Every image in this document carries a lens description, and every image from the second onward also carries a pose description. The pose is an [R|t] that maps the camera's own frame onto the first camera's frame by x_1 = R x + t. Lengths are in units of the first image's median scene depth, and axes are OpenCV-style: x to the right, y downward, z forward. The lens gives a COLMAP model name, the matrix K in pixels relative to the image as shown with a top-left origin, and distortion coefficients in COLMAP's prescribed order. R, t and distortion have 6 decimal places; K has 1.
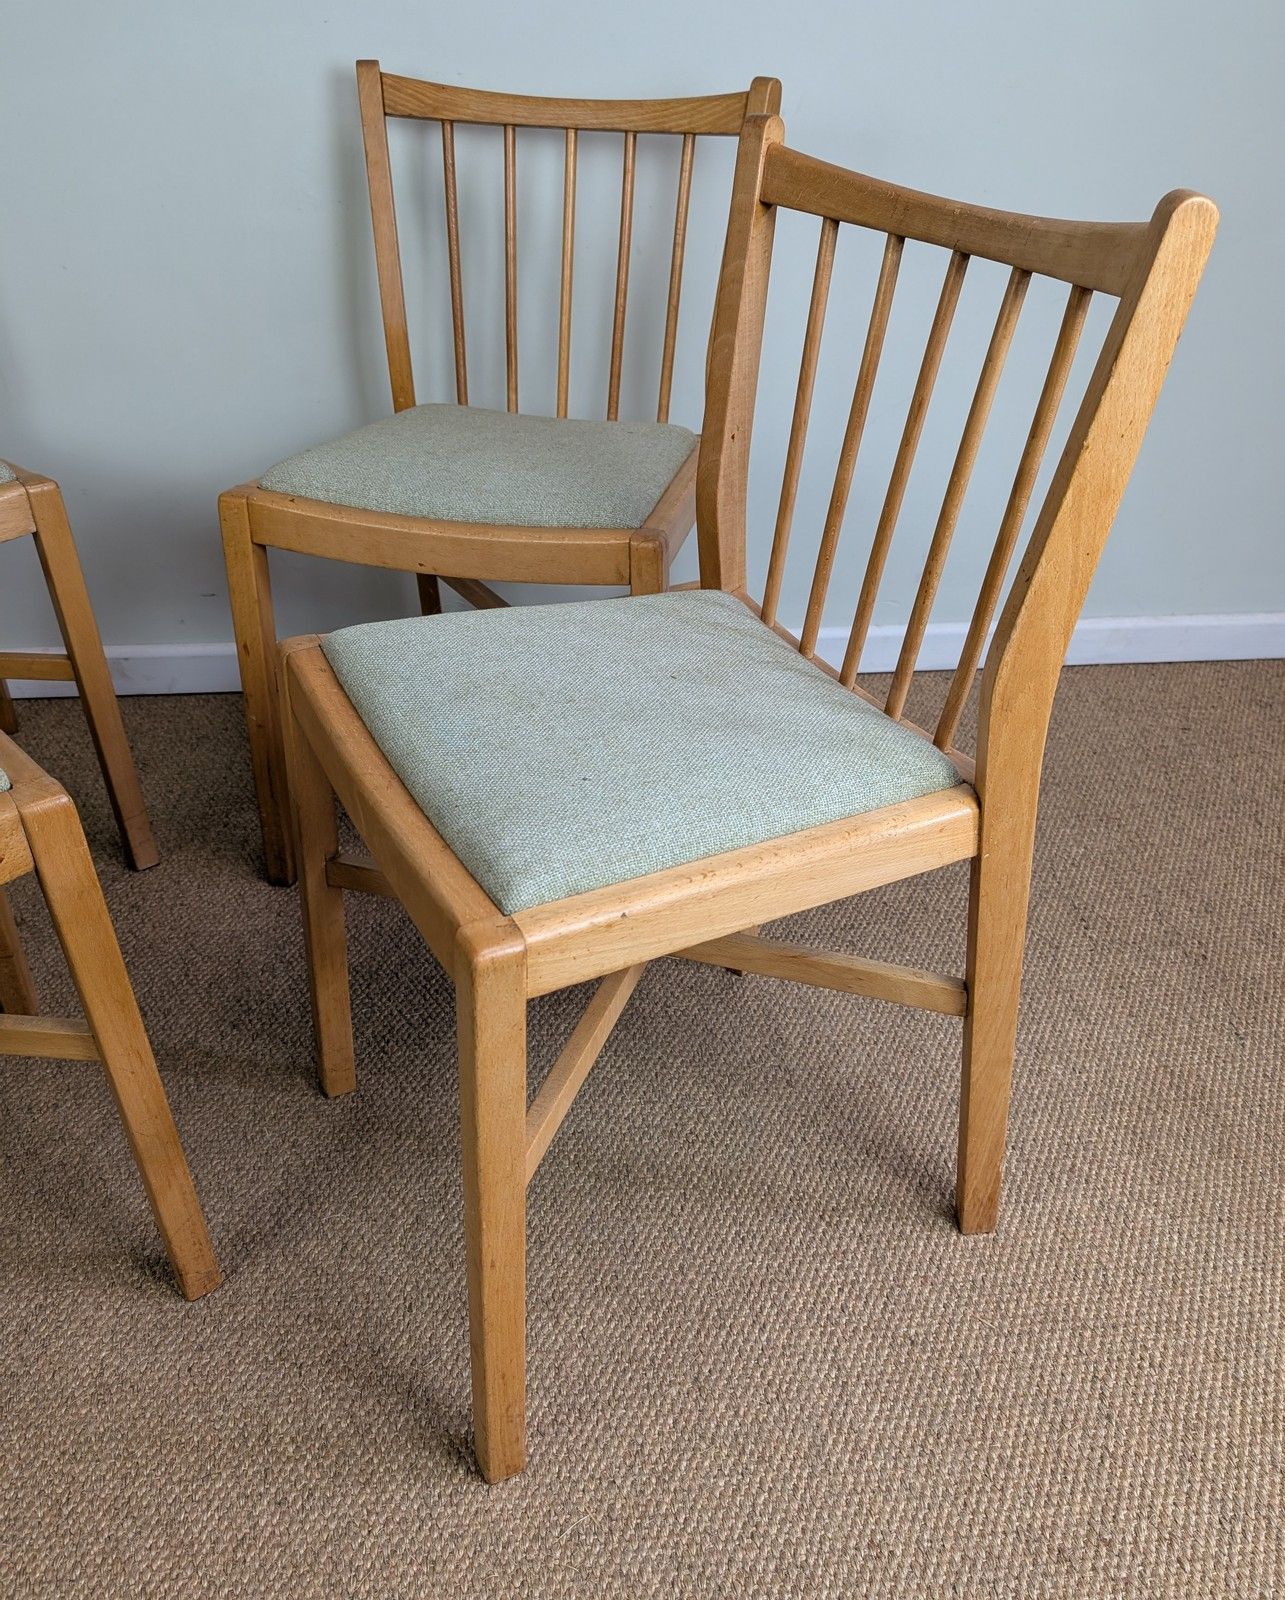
lens RADIAL K [[1413.0, 0, 735.0], [0, 1413.0, 831.8], [0, 0, 1]] dist [0.018342, -0.007953]
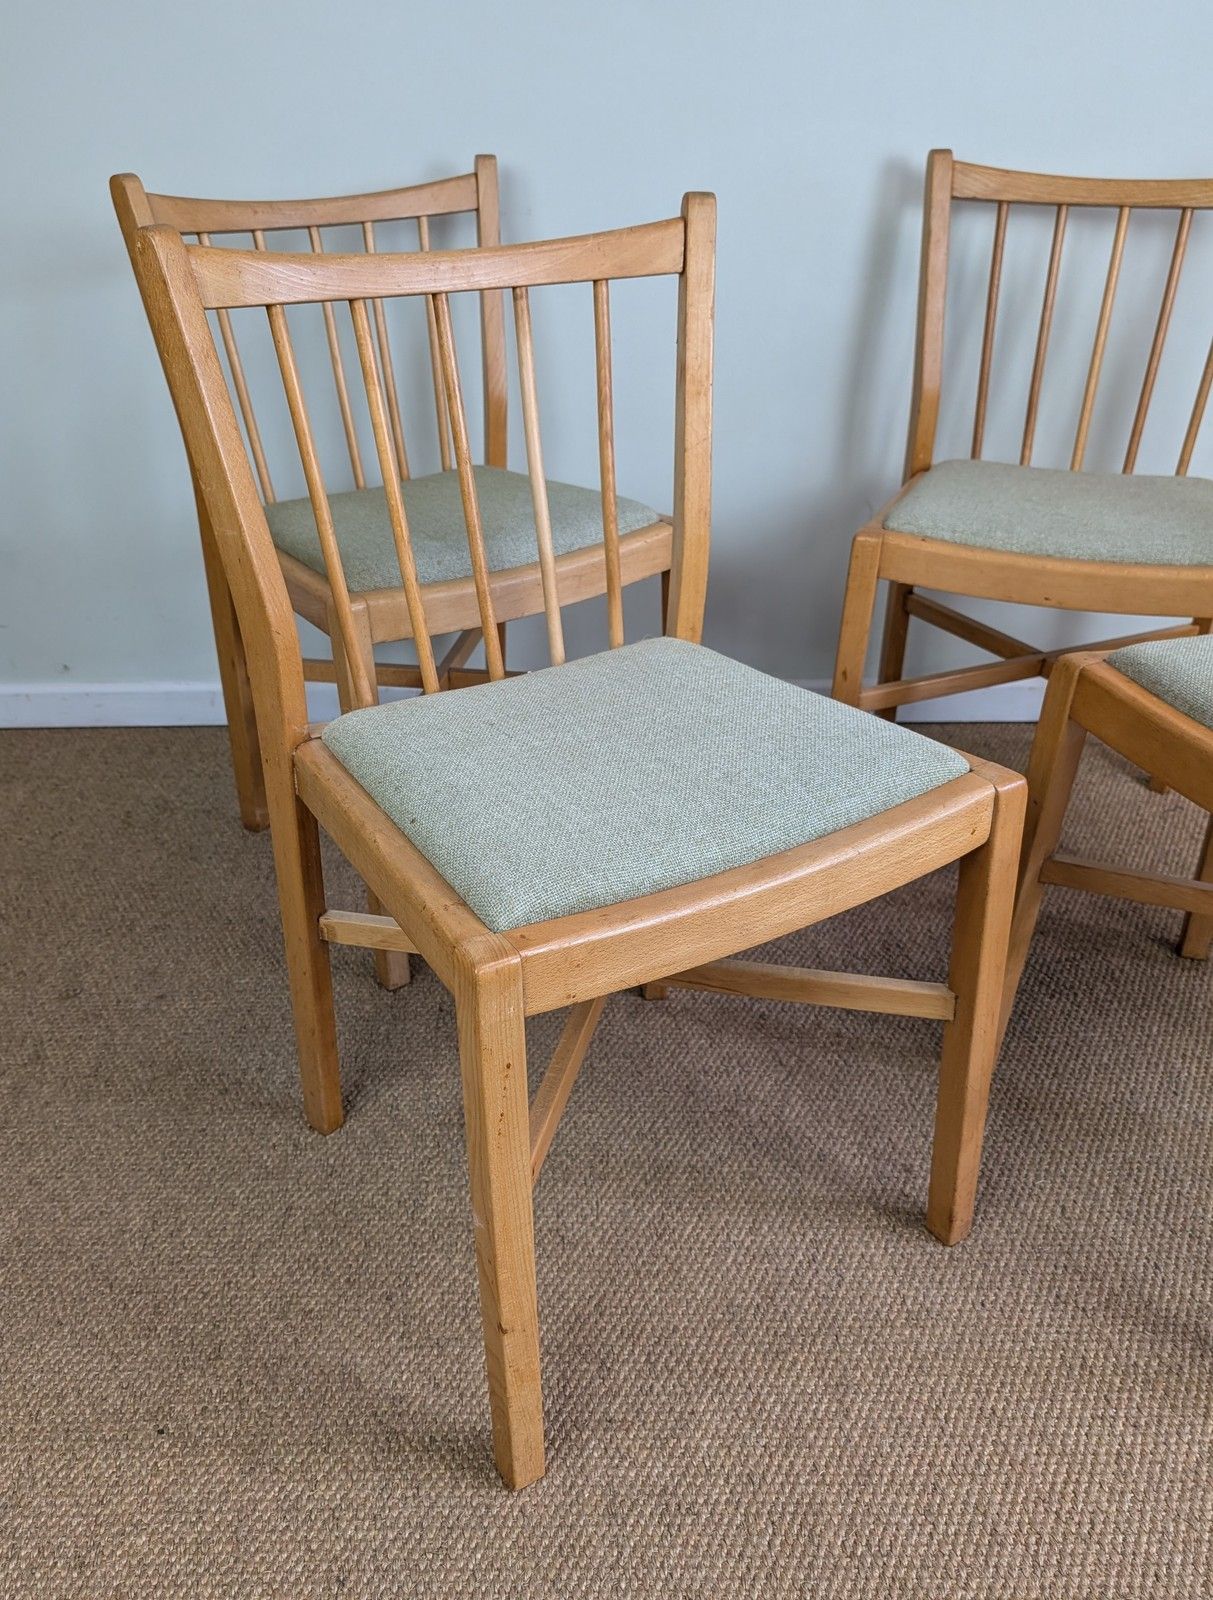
lens RADIAL K [[1347.8, 0, 543.7], [0, 1347.8, 868.3], [0, 0, 1]] dist [0.016575, -0.010886]
pose [[0.993720, 0.037914, -0.105280, -0.548531], [-0.040079, 0.999025, -0.018524, 0.061327], [0.104475, 0.022627, 0.994270, -0.086191]]
